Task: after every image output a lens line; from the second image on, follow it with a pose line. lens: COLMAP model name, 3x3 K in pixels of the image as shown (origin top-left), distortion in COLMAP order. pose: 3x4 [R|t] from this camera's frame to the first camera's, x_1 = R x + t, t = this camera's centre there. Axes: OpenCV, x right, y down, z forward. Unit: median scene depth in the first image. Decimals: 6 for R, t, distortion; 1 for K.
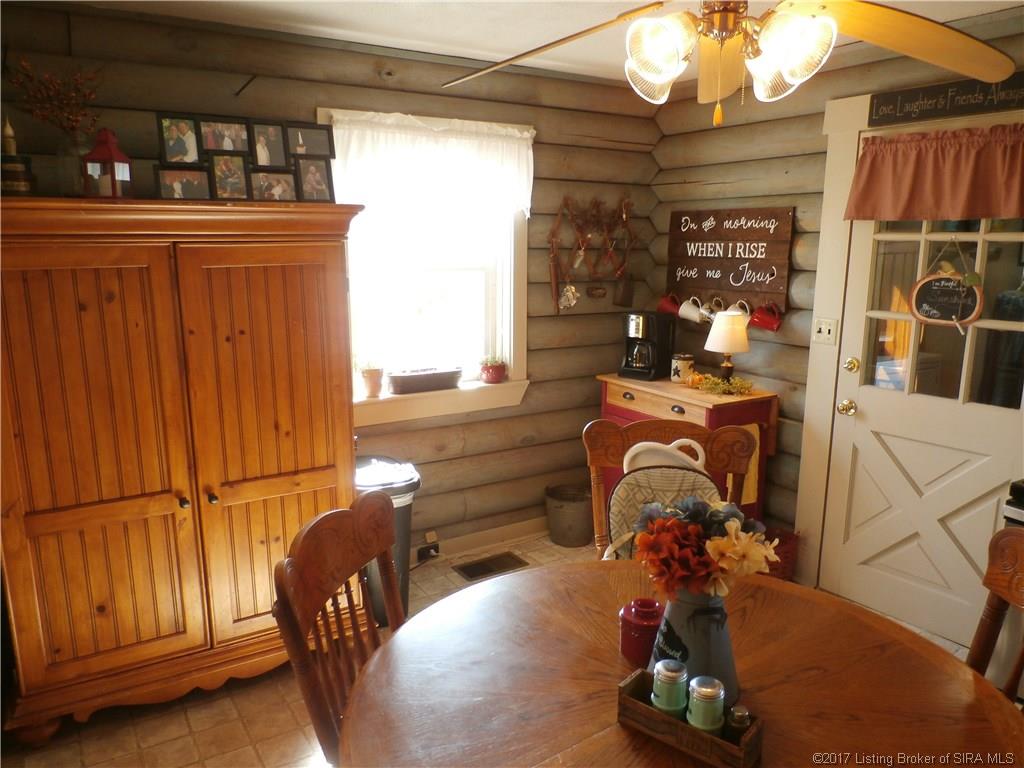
lens RADIAL K [[762.8, 0, 512.4], [0, 762.8, 388.6], [0, 0, 1]] dist [-0.008106, 0.000308]
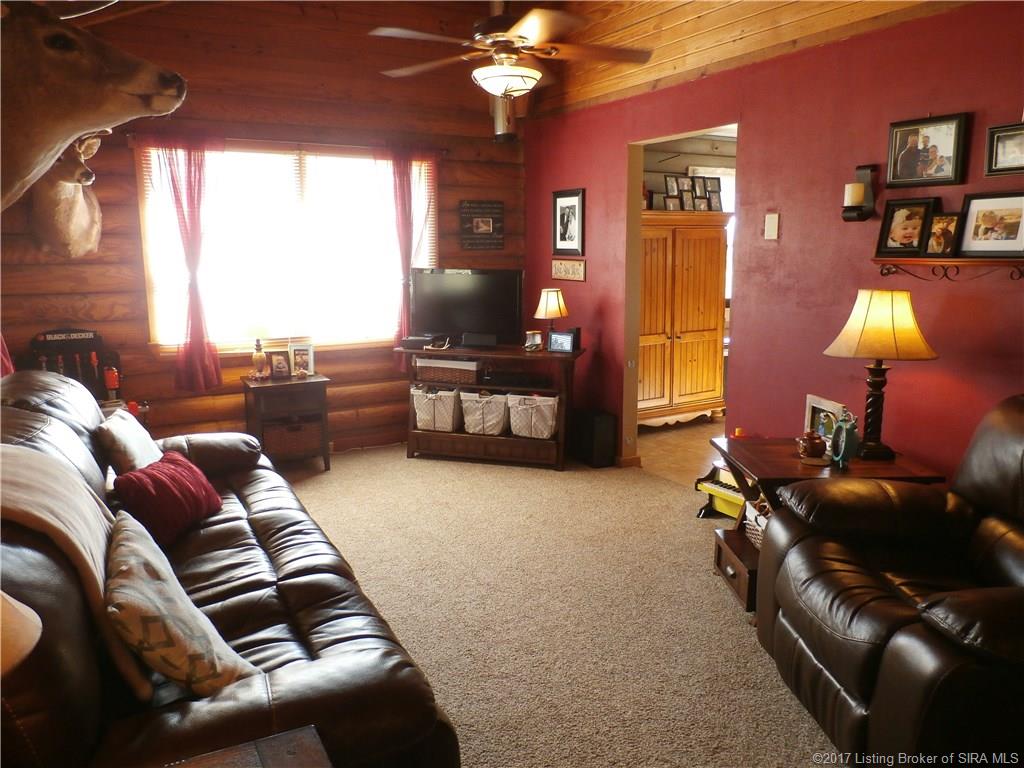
lens RADIAL K [[762.8, 0, 512.3], [0, 762.8, 385.2], [0, 0, 1]] dist [-0.008106, 0.000308]
pose [[0.998713, 0.005382, -0.050430, -0.783984], [-0.006176, 0.999859, -0.015603, 0.329922], [0.050339, 0.015895, 0.998606, -1.363735]]
